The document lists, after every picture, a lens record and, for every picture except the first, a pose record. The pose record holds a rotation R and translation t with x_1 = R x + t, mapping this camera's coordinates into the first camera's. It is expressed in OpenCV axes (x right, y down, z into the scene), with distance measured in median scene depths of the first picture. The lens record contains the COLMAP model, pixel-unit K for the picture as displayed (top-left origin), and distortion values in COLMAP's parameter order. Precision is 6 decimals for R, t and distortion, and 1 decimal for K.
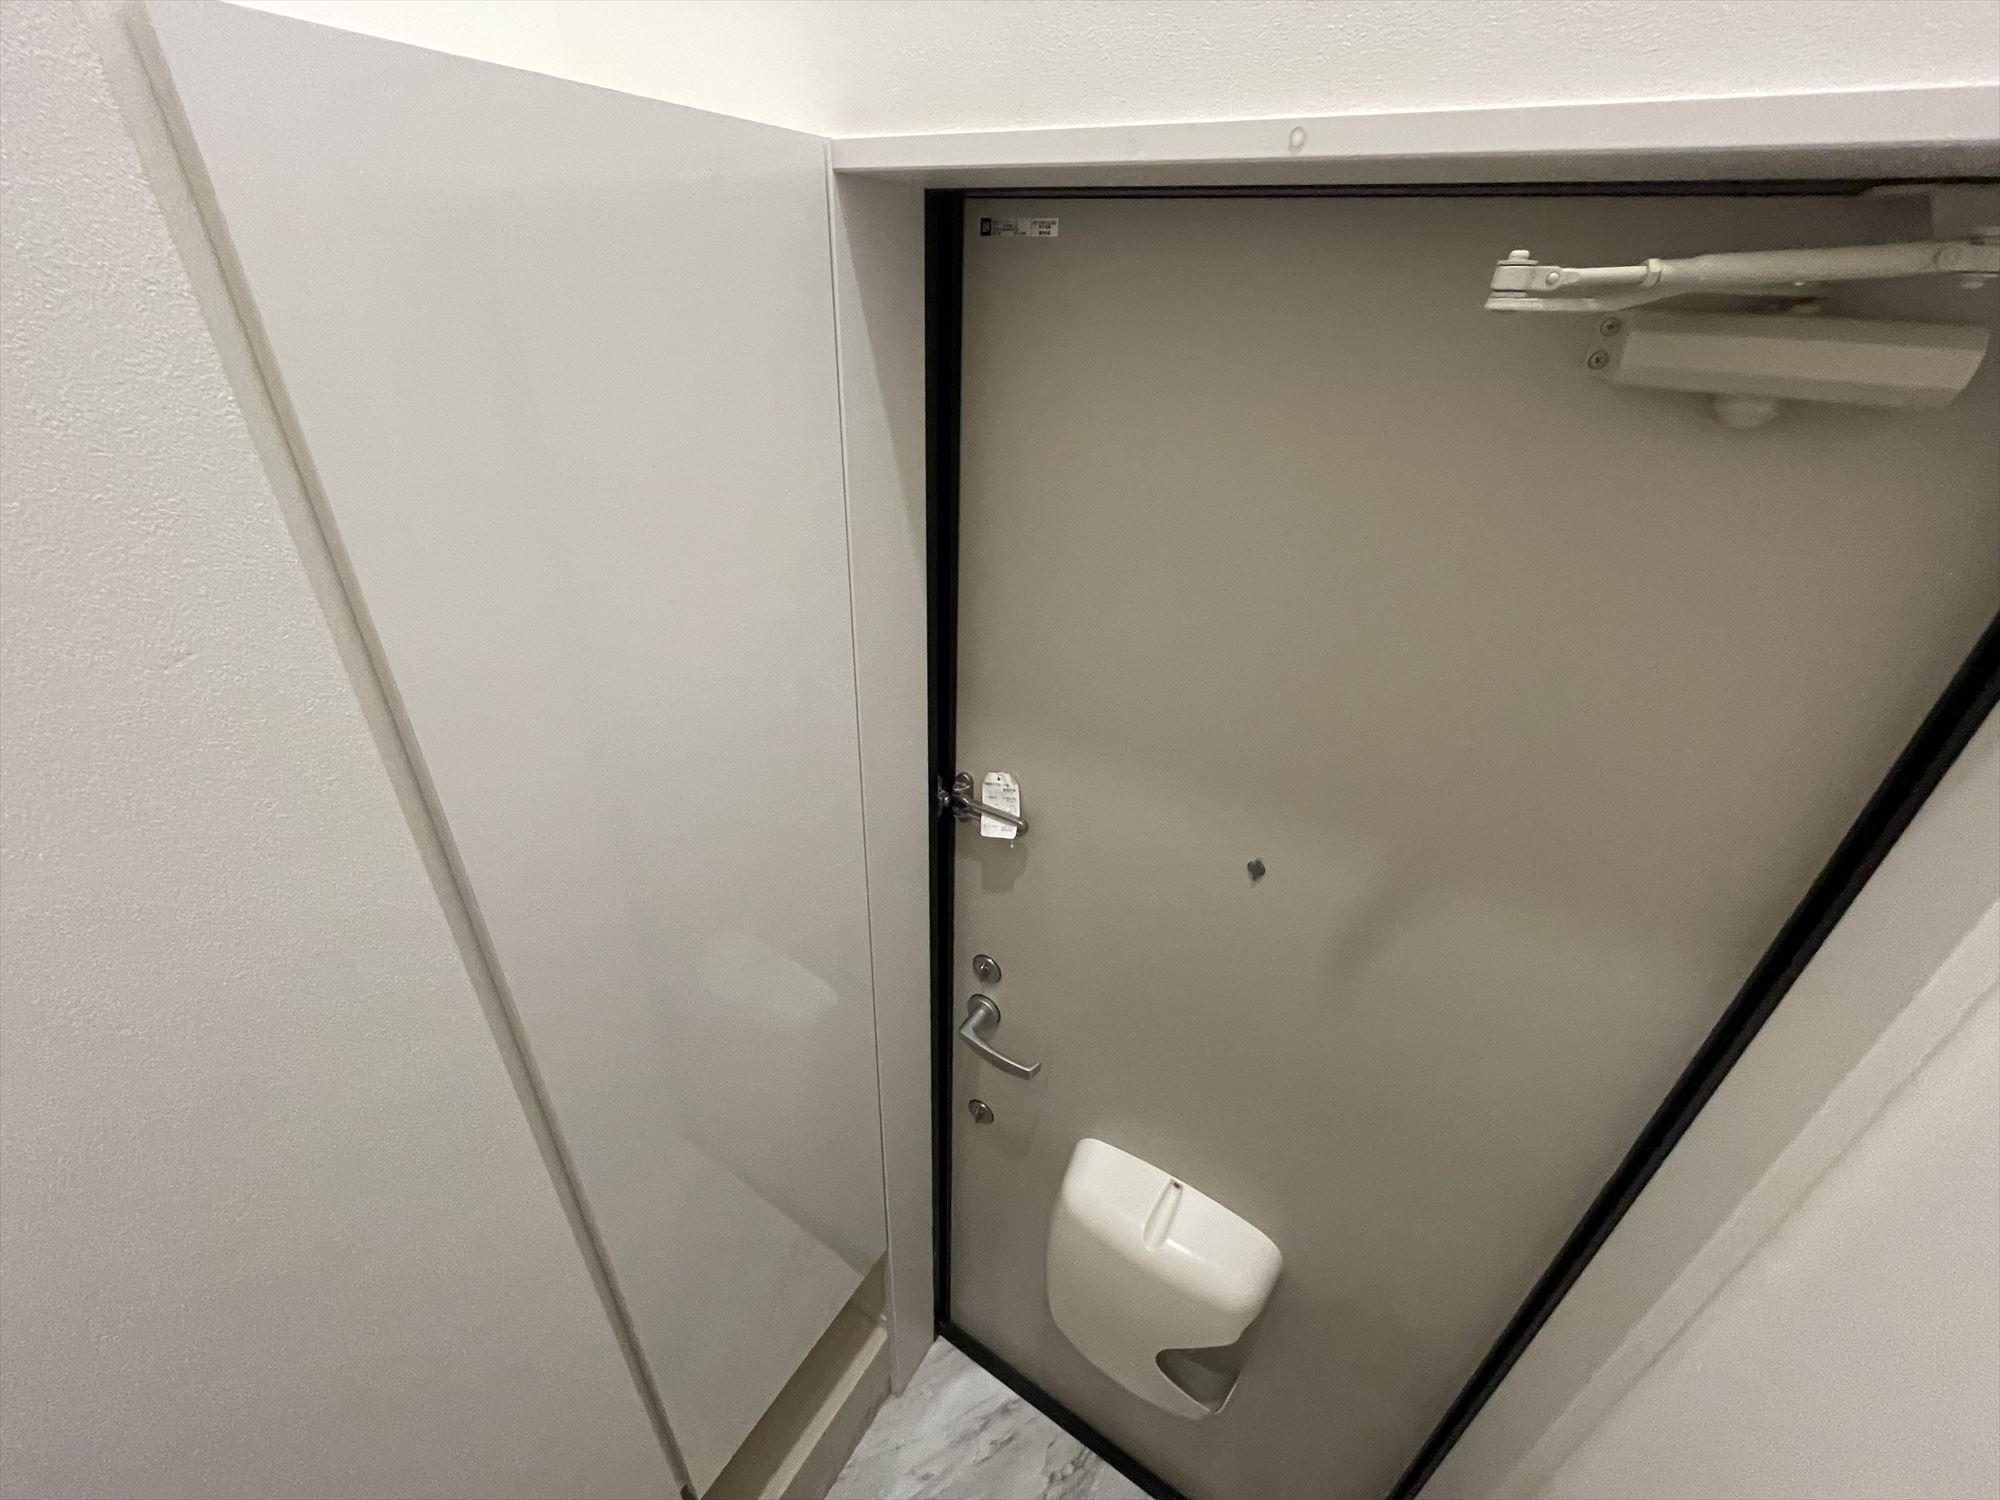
lens RADIAL K [[807.0, 0, 1001.0], [0, 807.0, 748.1], [0, 0, 1]] dist [-0.004417, 0.001206]
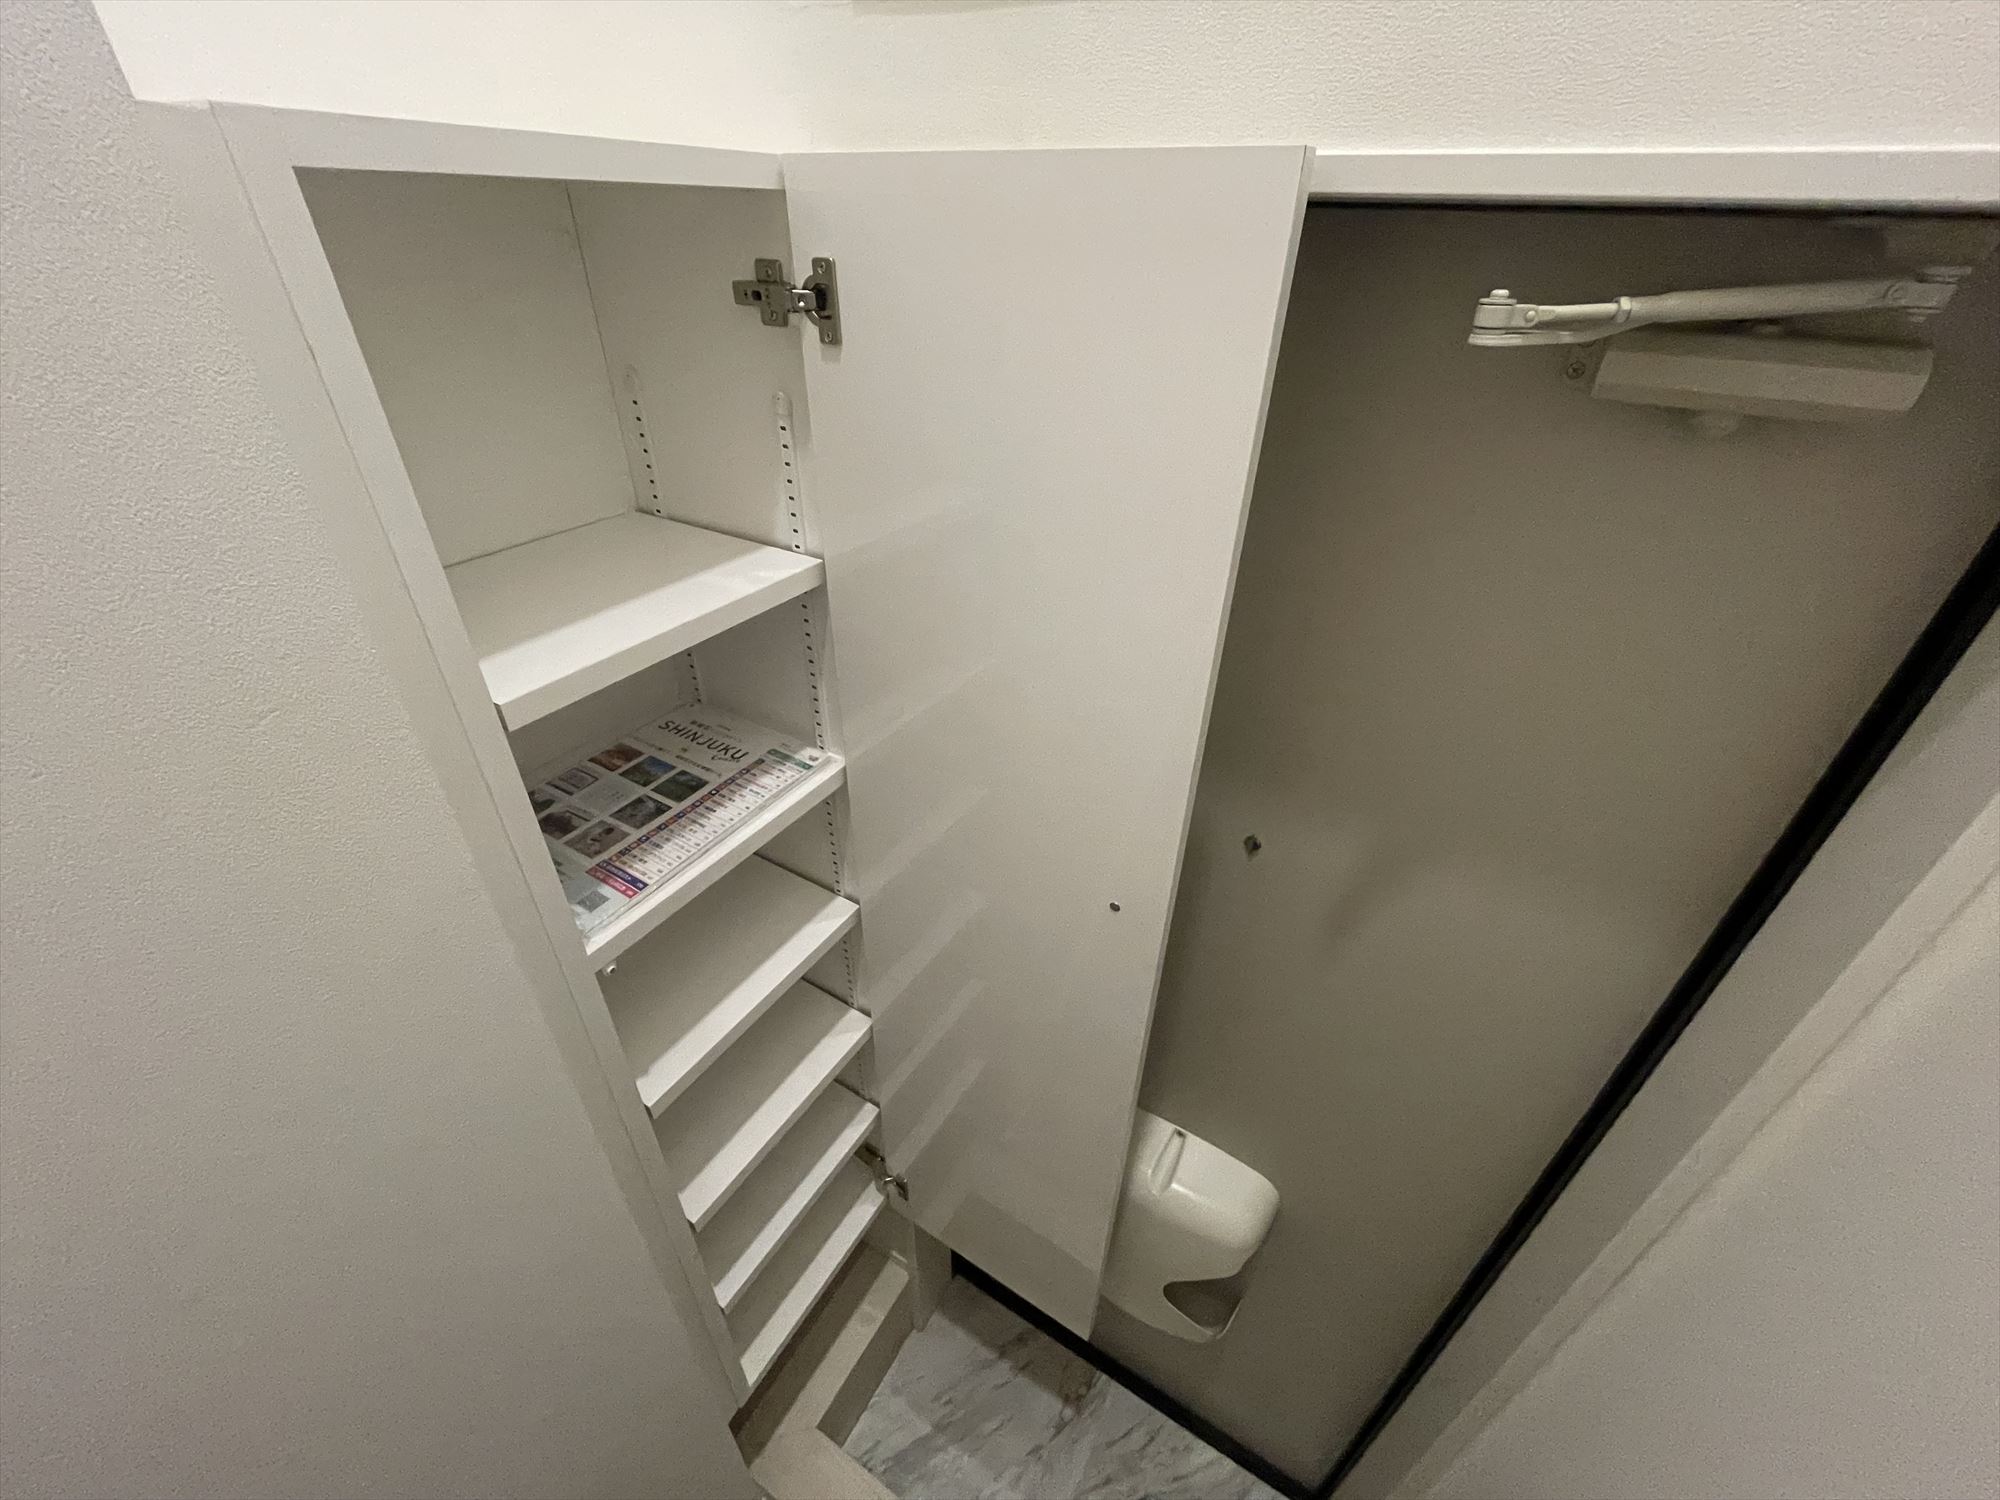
lens RADIAL K [[809.0, 0, 1008.0], [0, 809.0, 748.1], [0, 0, 1]] dist [-0.002284, -0.000603]
pose [[0.999569, -0.025313, 0.014888, -0.030841], [0.024386, 0.997931, 0.059487, -0.084573], [-0.016363, -0.059098, 0.998118, -0.077133]]
